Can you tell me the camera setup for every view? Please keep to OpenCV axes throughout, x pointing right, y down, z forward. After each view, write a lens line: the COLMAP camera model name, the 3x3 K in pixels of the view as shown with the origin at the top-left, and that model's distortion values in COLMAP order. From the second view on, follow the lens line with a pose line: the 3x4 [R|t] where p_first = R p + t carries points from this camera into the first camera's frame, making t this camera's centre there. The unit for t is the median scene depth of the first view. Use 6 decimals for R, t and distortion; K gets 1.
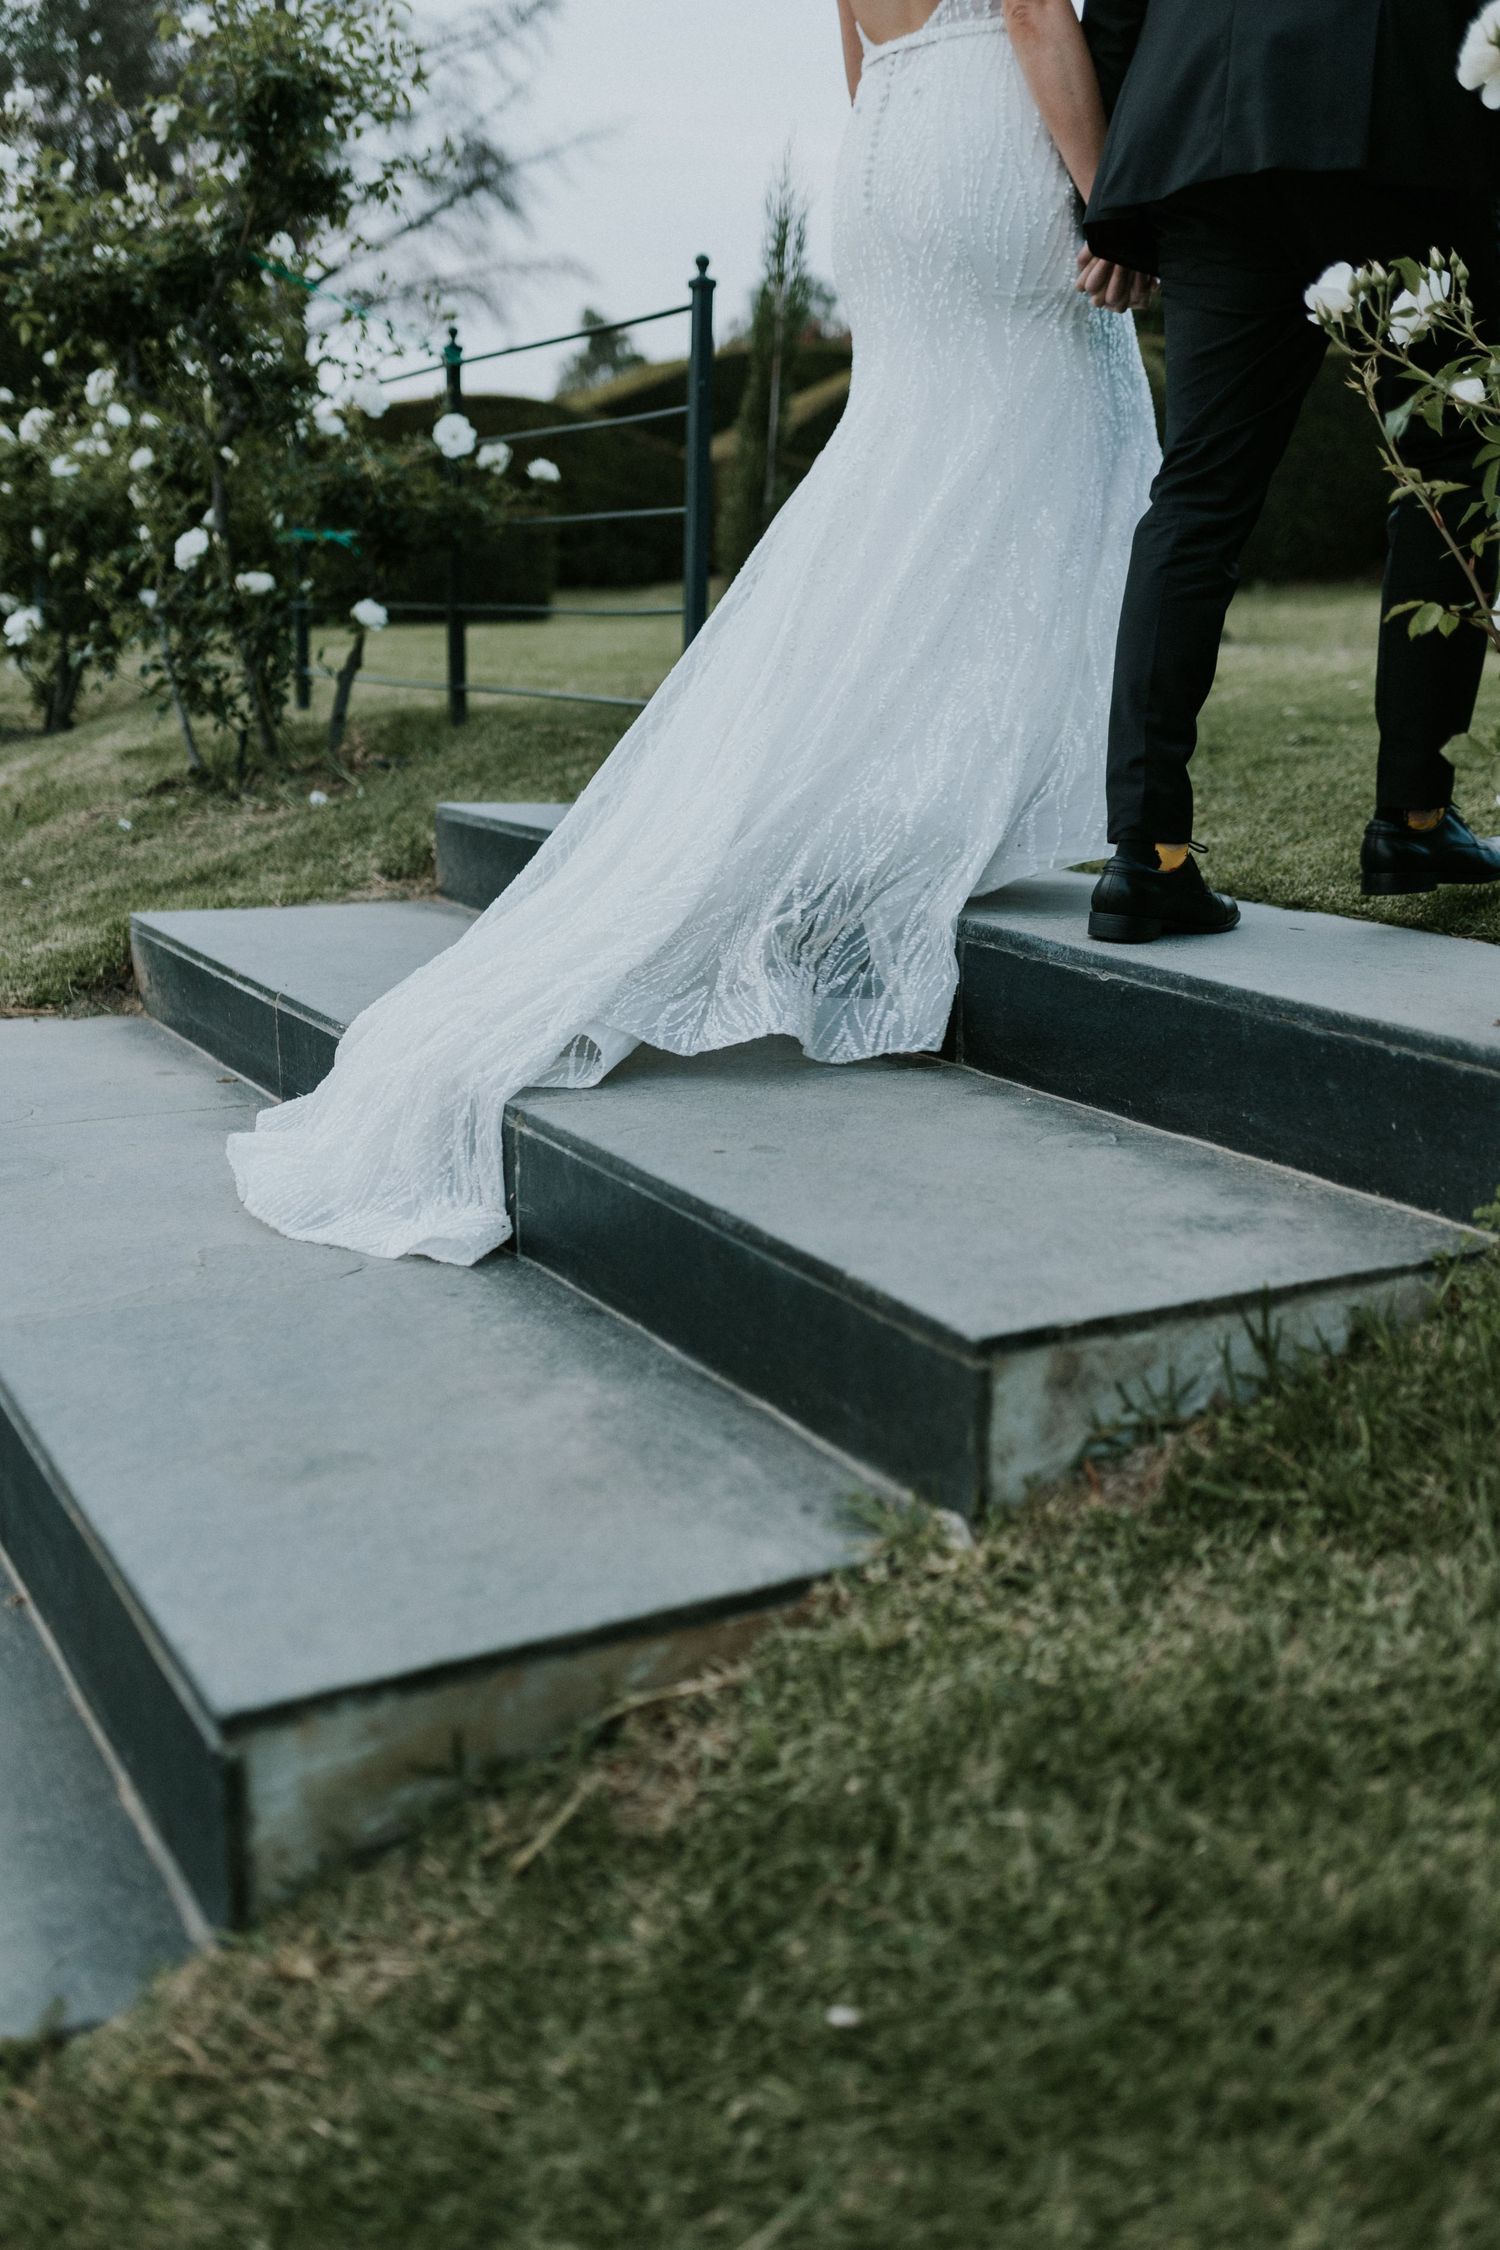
lens RADIAL K [[2201.1, 0, 755.5], [0, 2201.1, 1128.9], [0, 0, 1]] dist [-0.005958, 0.000000]
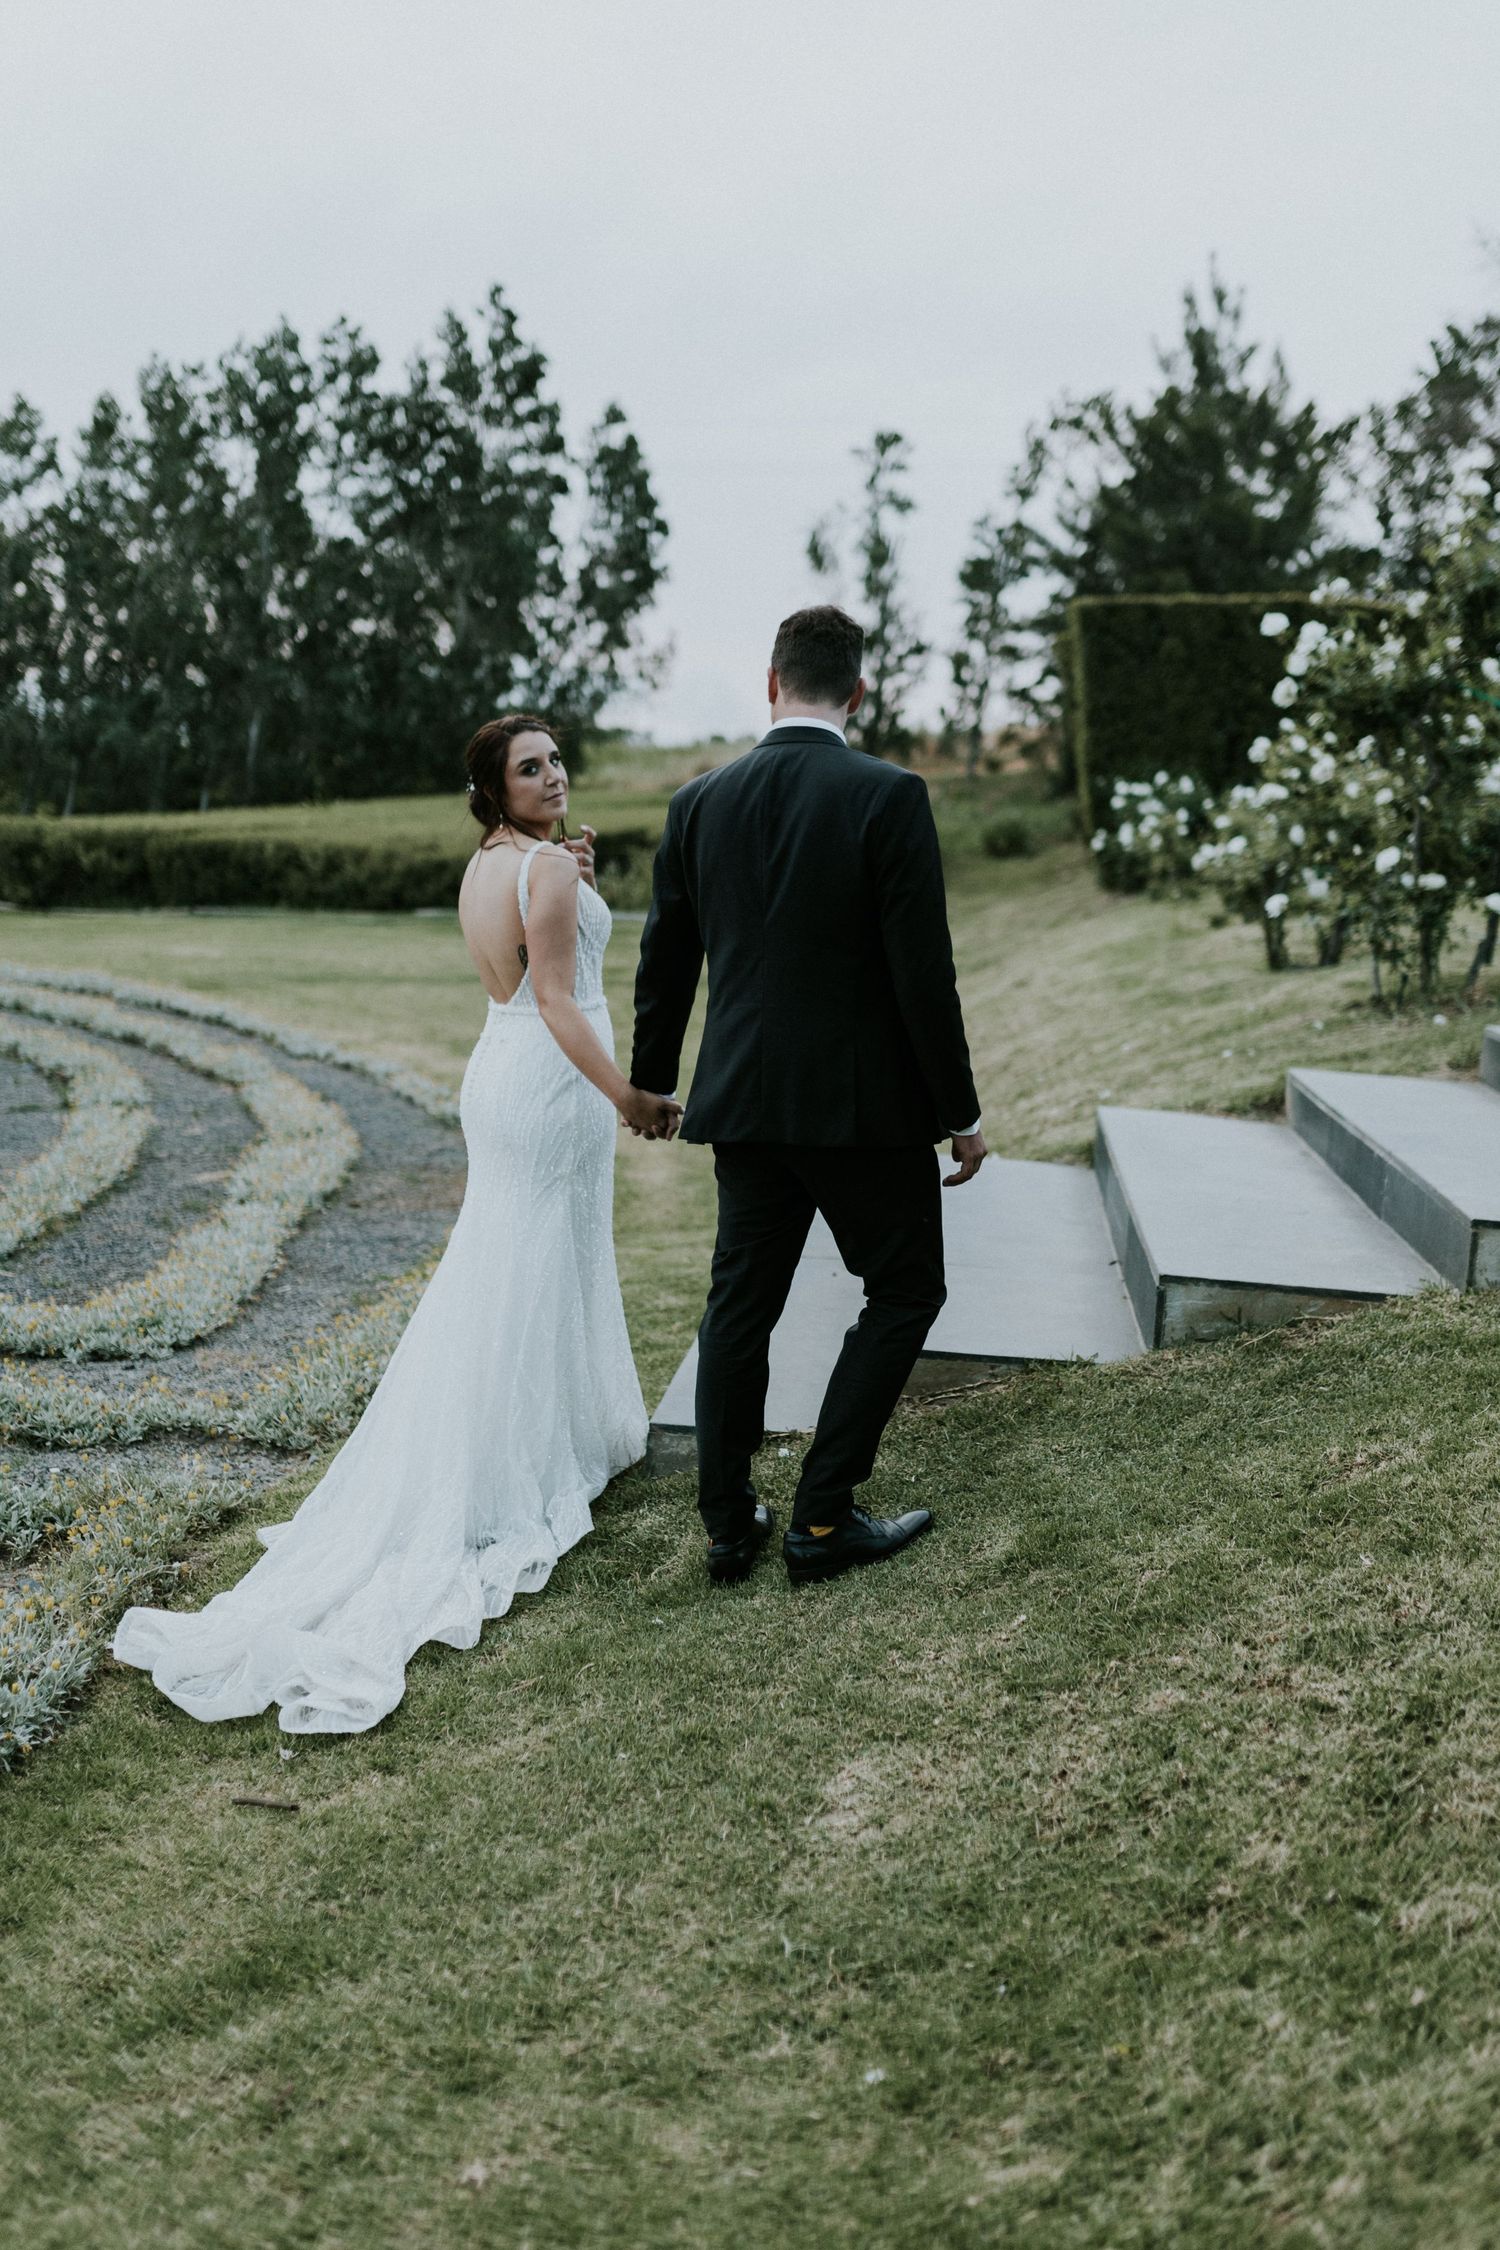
lens RADIAL K [[2201.1, 0, 749.7], [0, 2201.1, 1127.5], [0, 0, 1]] dist [-0.005958, 0.000000]
pose [[0.817738, 0.120533, -0.562828, 0.312541], [-0.180657, 0.982163, -0.052142, 0.102453], [0.546504, 0.144317, 0.824928, -0.593073]]
